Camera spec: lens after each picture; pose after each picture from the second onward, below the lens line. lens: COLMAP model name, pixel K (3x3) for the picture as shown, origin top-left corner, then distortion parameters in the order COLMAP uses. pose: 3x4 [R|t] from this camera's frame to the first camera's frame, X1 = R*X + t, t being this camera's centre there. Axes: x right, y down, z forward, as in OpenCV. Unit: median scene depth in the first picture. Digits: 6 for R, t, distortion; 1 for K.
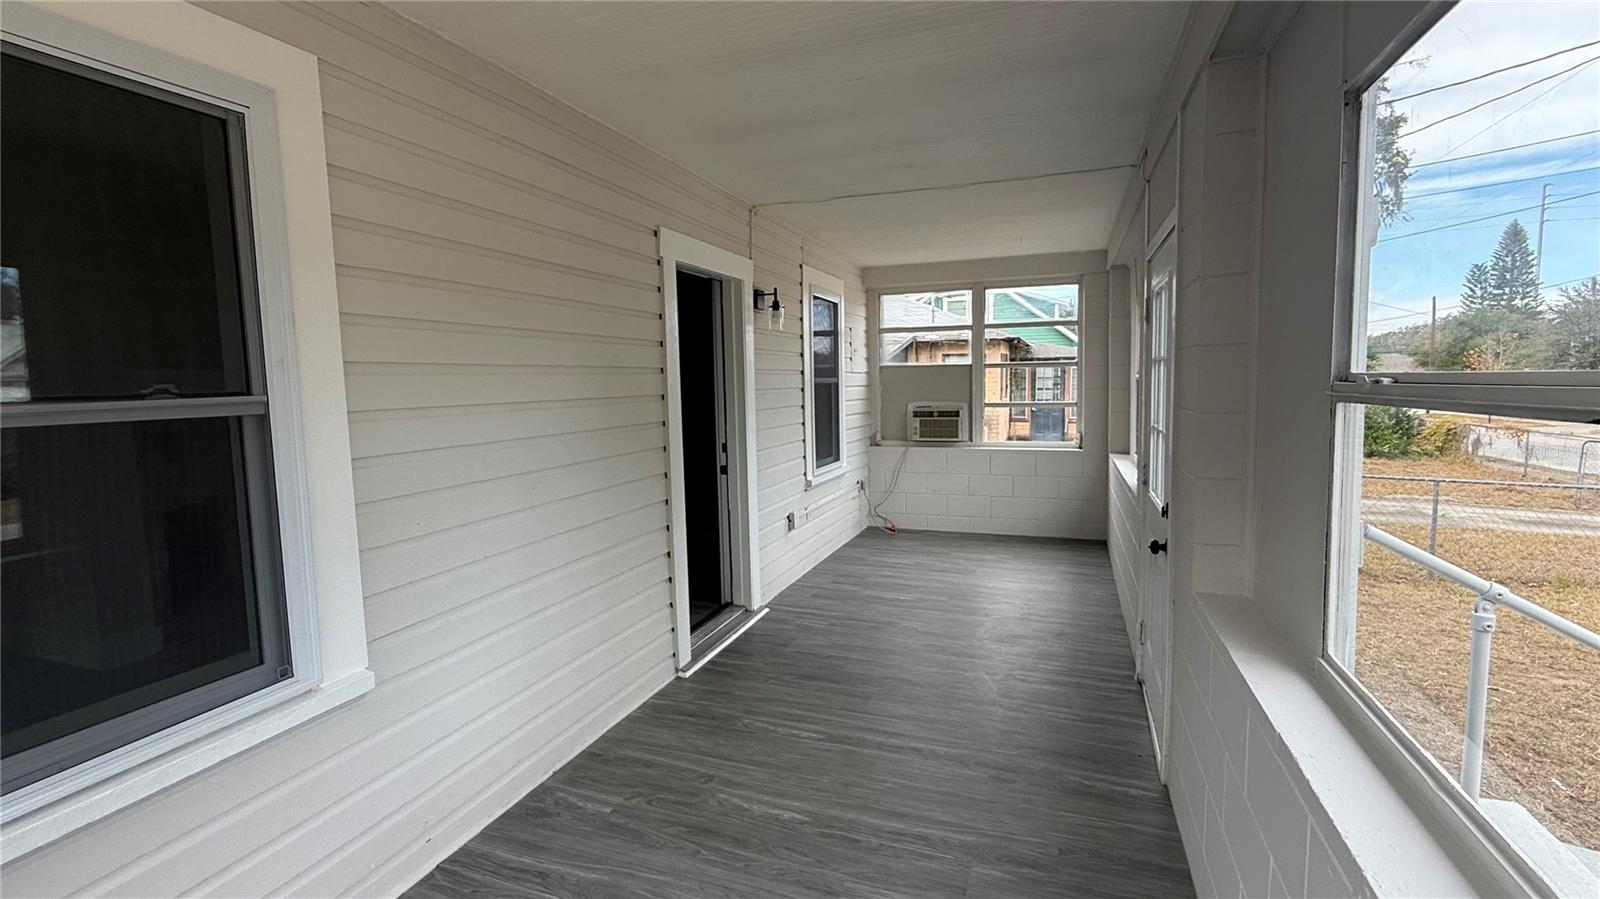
lens RADIAL K [[717.0, 0, 798.2], [0, 717.0, 445.7], [0, 0, 1]] dist [0.000385, -0.000096]
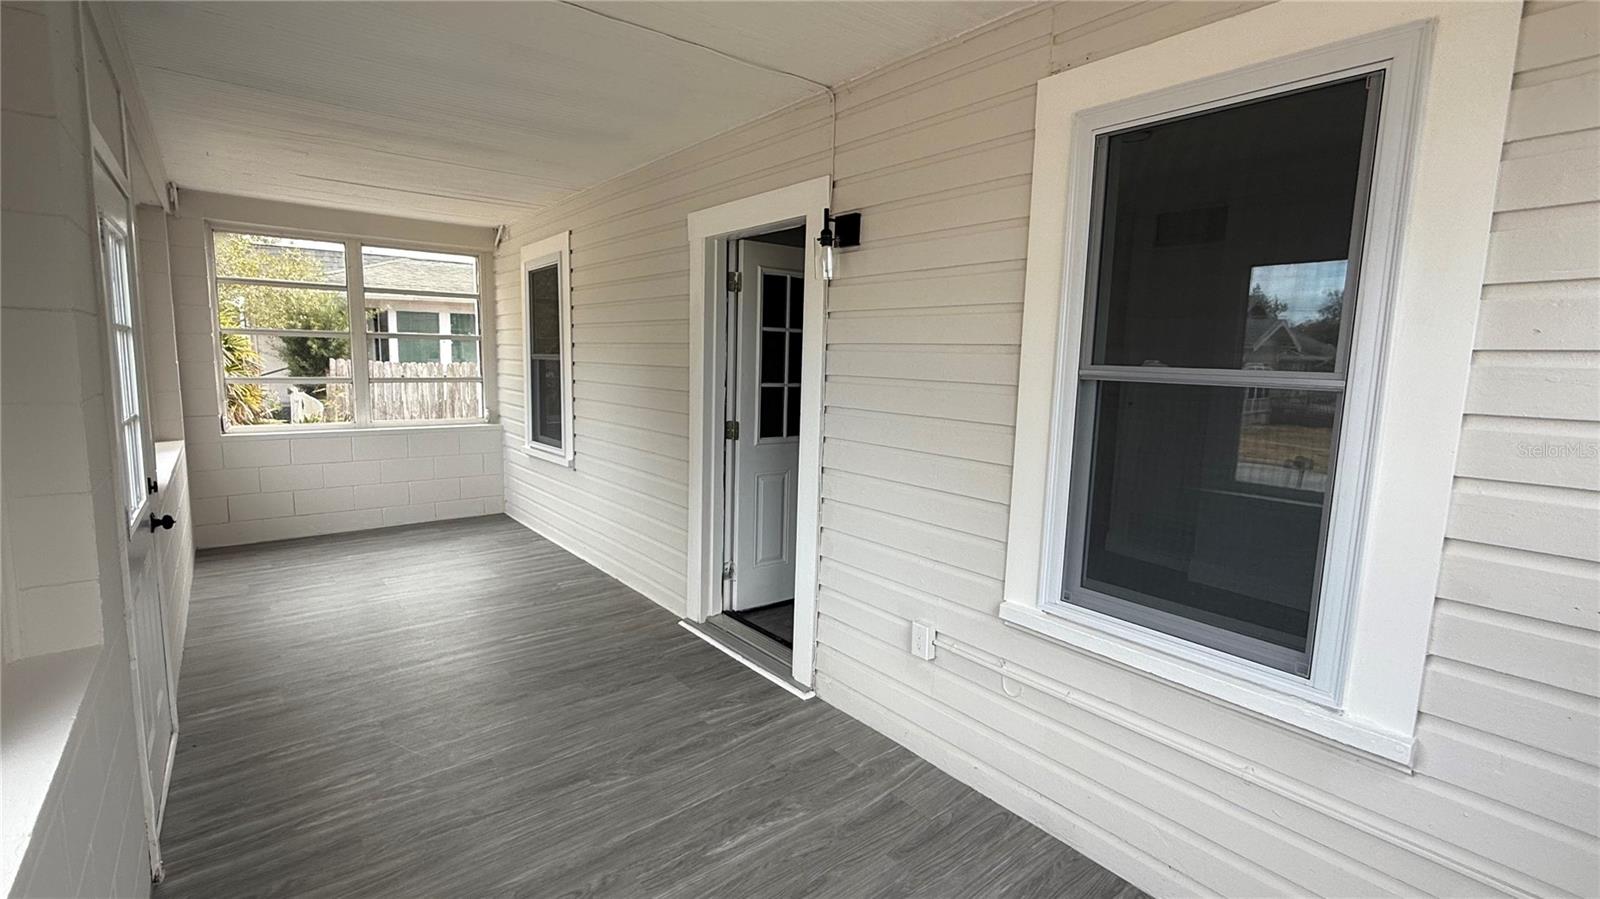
lens RADIAL K [[717.0, 0, 802.4], [0, 717.0, 447.6], [0, 0, 1]] dist [0.000385, -0.000096]
pose [[-0.523716, 0.110787, -0.844659, 0.649587], [-0.090623, 0.978637, 0.184548, -0.164391], [0.847059, 0.173196, -0.502488, 1.668722]]
